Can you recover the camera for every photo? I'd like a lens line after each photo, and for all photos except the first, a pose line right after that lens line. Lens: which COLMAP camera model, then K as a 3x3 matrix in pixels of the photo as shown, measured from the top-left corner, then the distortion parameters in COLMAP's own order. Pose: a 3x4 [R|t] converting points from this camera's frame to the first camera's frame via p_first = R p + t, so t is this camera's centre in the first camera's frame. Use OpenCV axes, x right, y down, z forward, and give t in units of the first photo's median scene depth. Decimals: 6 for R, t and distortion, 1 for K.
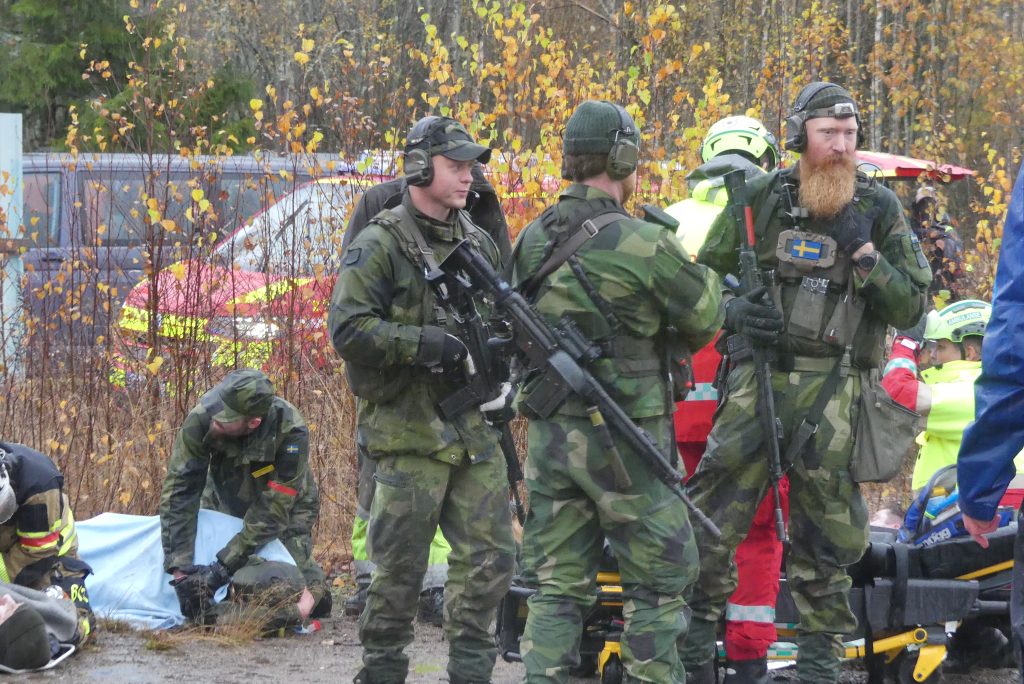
lens RADIAL K [[2463.7, 0, 512.9], [0, 2463.7, 287.4], [0, 0, 1]] dist [-0.051015, 0.342206]
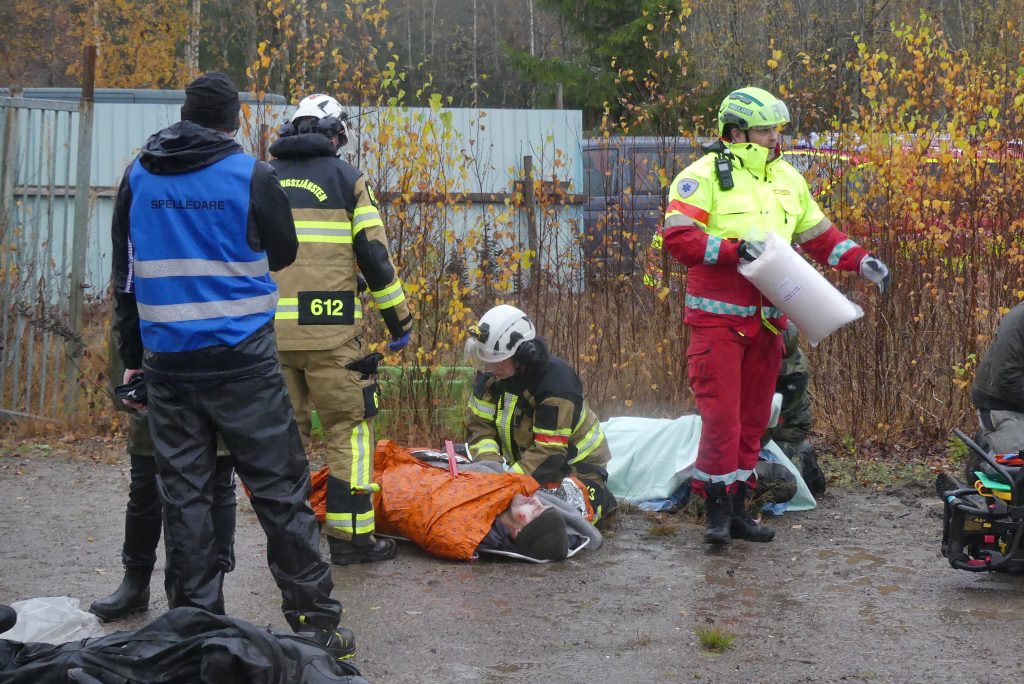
lens RADIAL K [[2463.7, 0, 512.9], [0, 2463.7, 287.4], [0, 0, 1]] dist [-0.051015, 0.342206]
pose [[0.981235, -0.001079, -0.192812, 0.036919], [0.002867, 0.999955, 0.008991, 0.018186], [0.192794, -0.009375, 0.981194, -0.376272]]
